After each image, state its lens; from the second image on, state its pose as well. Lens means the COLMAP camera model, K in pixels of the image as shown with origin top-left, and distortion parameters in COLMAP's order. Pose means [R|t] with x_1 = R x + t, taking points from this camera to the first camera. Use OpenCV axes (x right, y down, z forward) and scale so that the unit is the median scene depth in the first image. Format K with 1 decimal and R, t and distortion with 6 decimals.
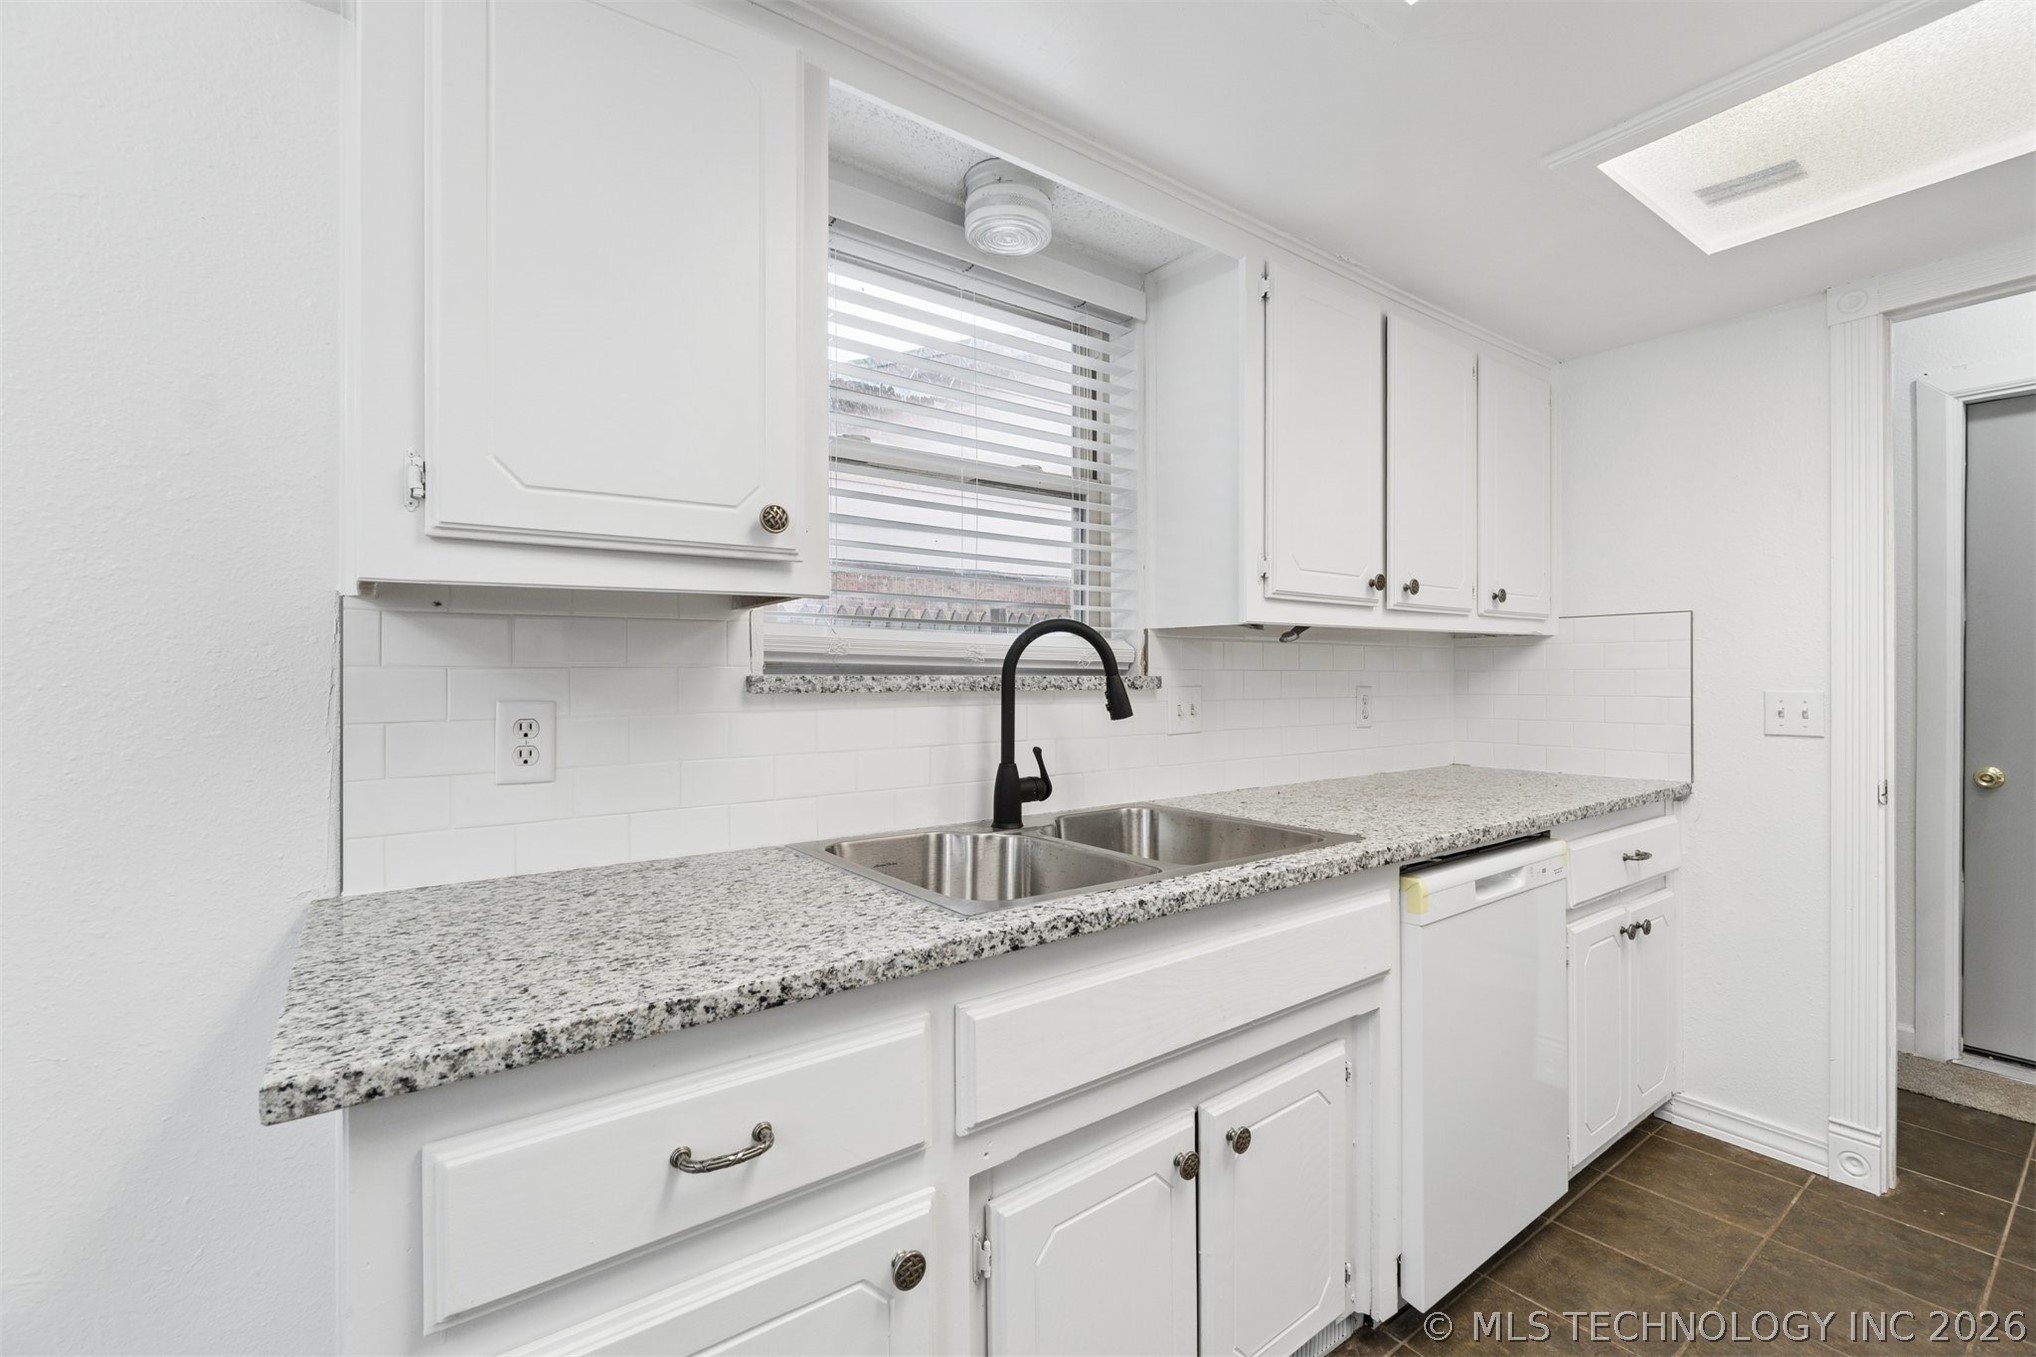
lens RADIAL K [[877.9, 0, 1022.8], [0, 877.9, 676.3], [0, 0, 1]] dist [-0.004339, 0.001157]
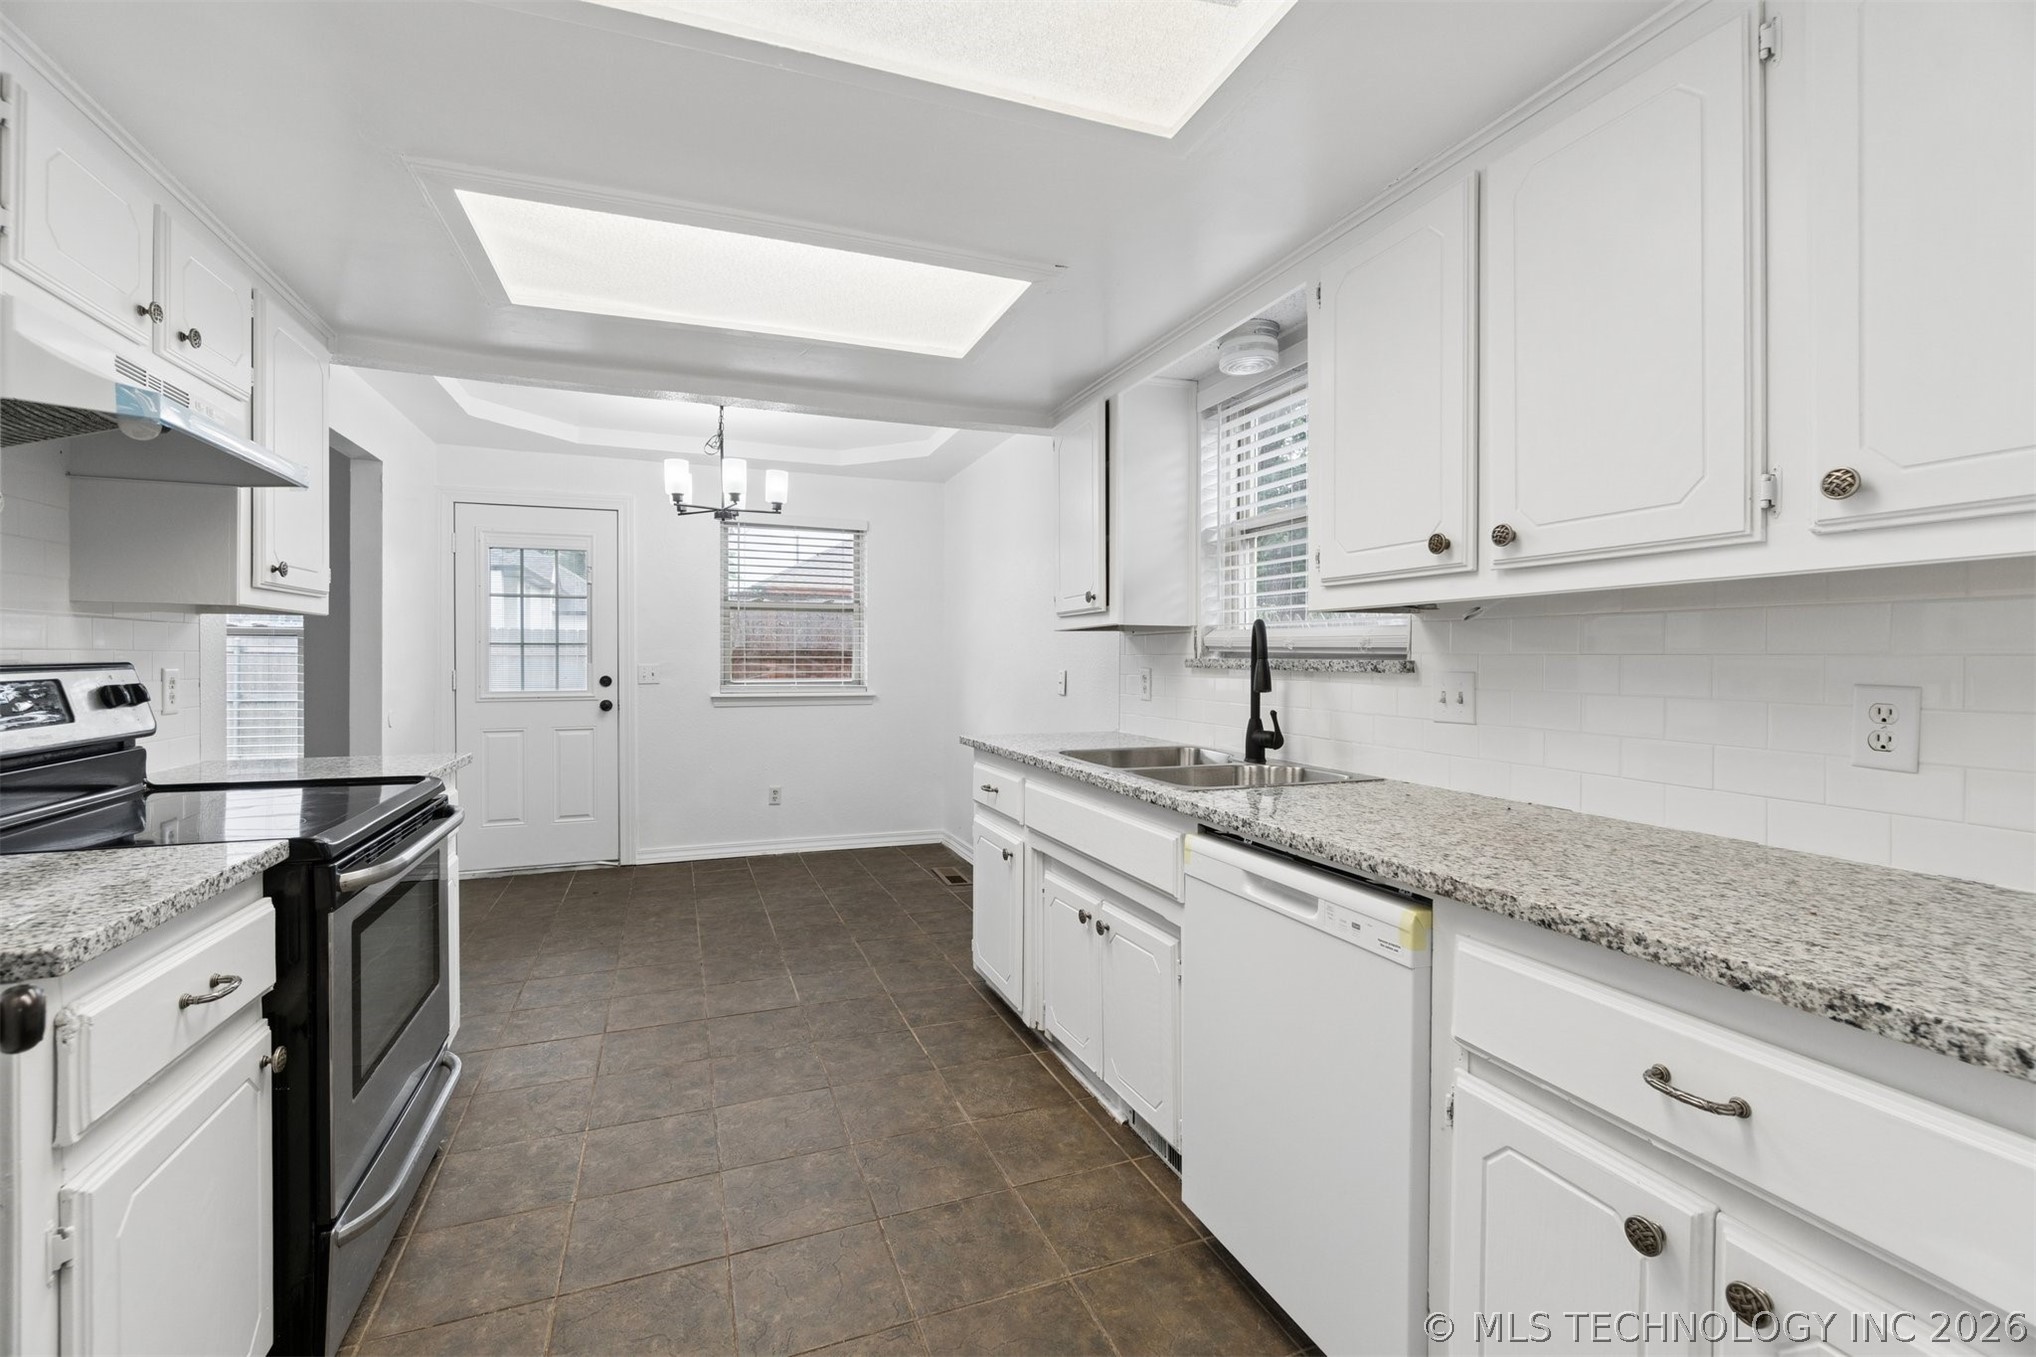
lens RADIAL K [[877.9, 0, 1005.1], [0, 877.9, 659.6], [0, 0, 1]] dist [-0.004339, 0.001157]
pose [[-0.272645, 0.007101, -0.962088, 1.982982], [0.000446, 0.999974, 0.007255, -0.014487], [0.962115, 0.001549, -0.272641, 1.299695]]
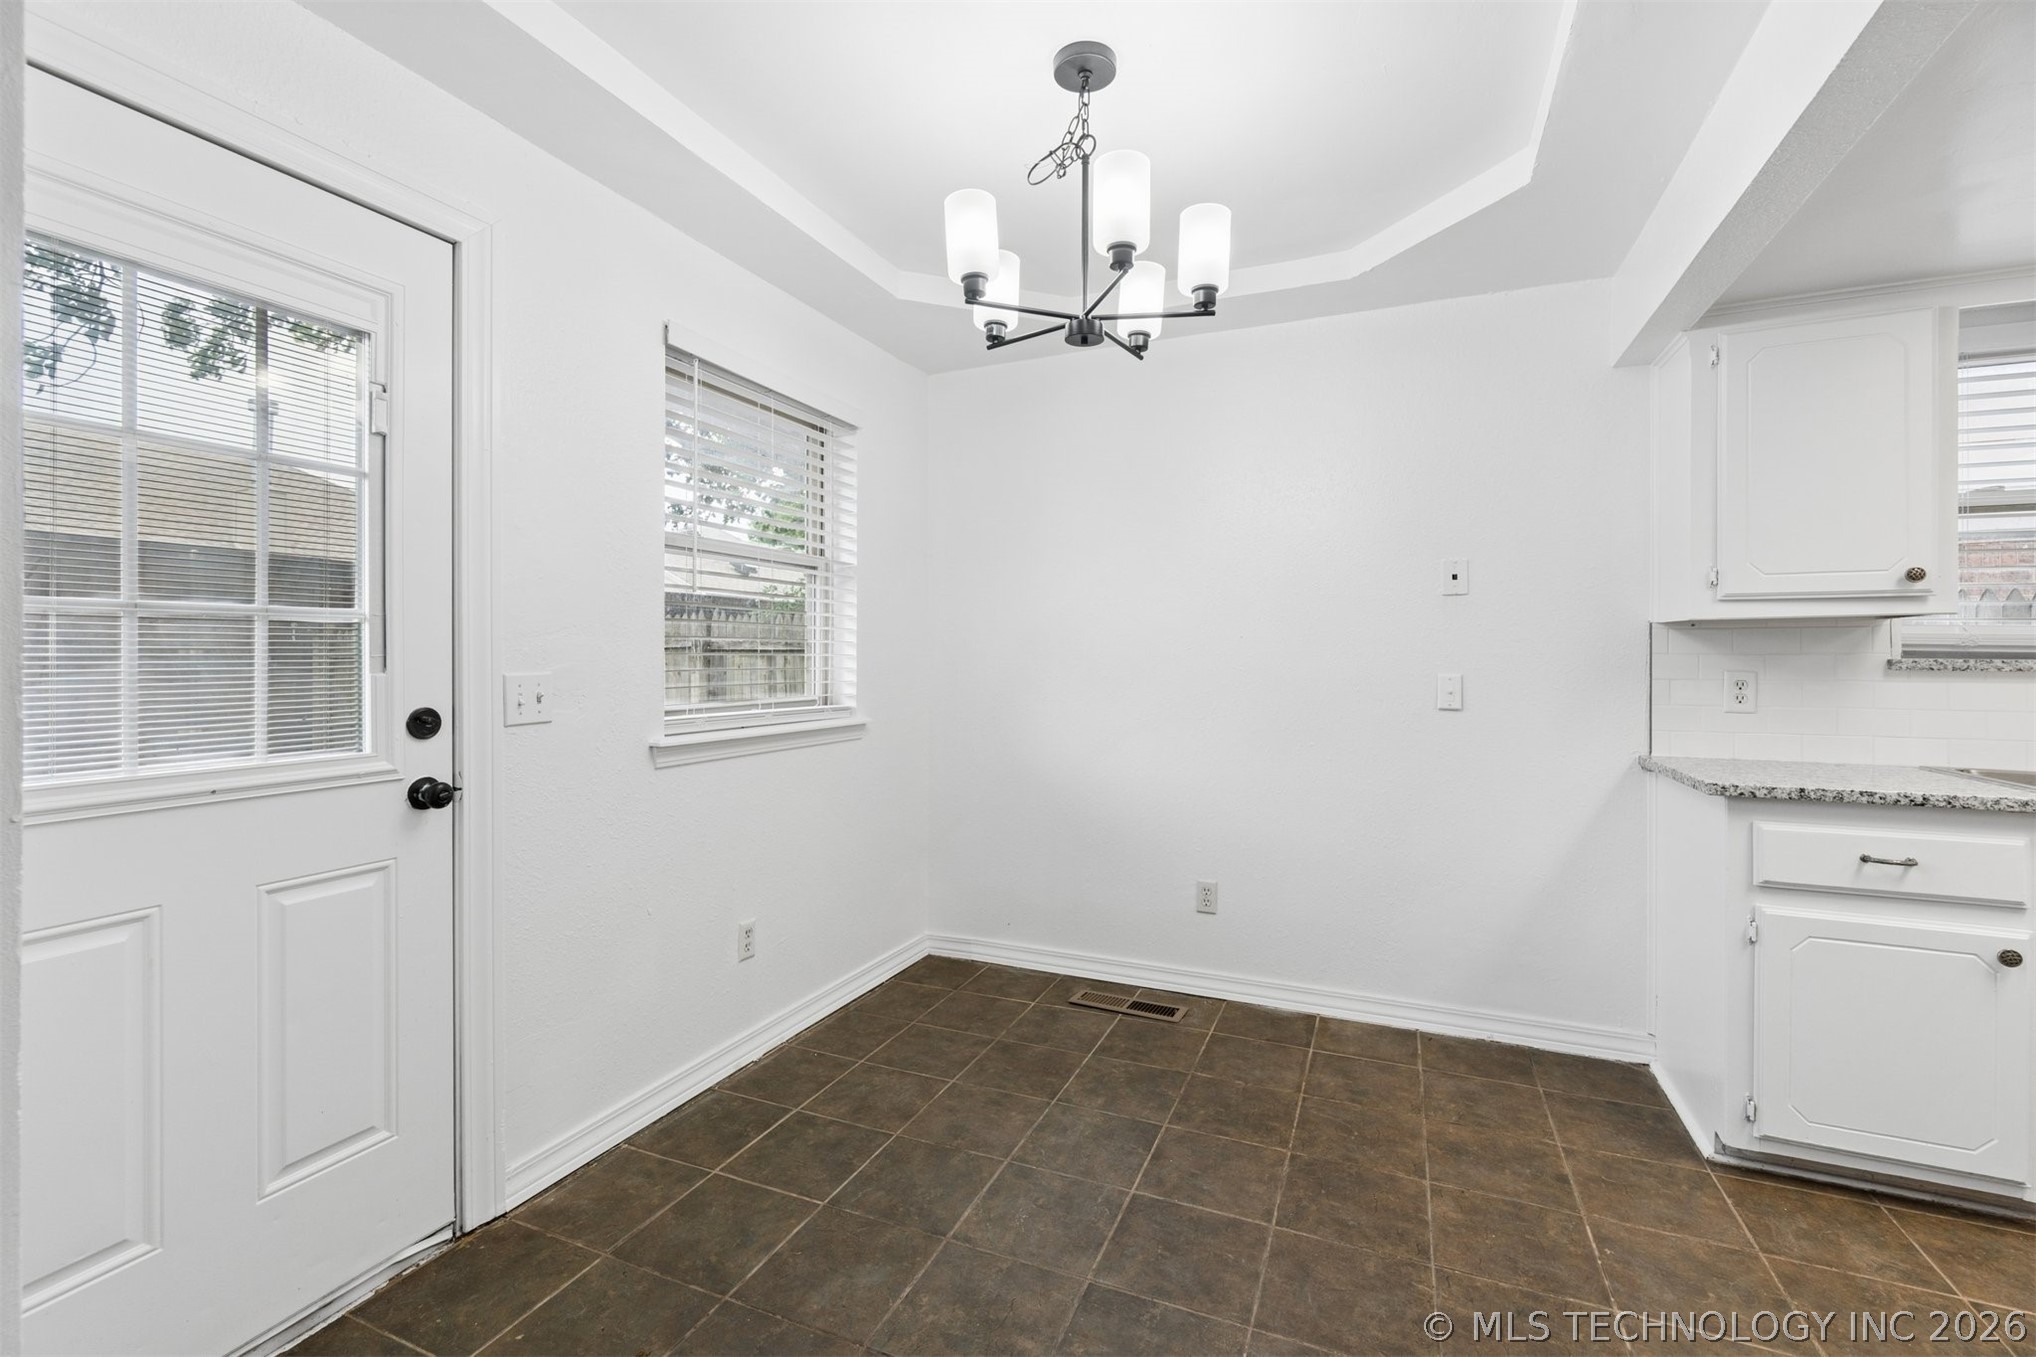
lens RADIAL K [[877.9, 0, 1027.3], [0, 877.9, 655.6], [0, 0, 1]] dist [-0.004339, 0.001157]
pose [[0.501087, 0.001521, -0.865395, 0.334750], [-0.005120, 0.999986, -0.001207, 0.003190], [0.865382, 0.005035, 0.501088, -1.374698]]
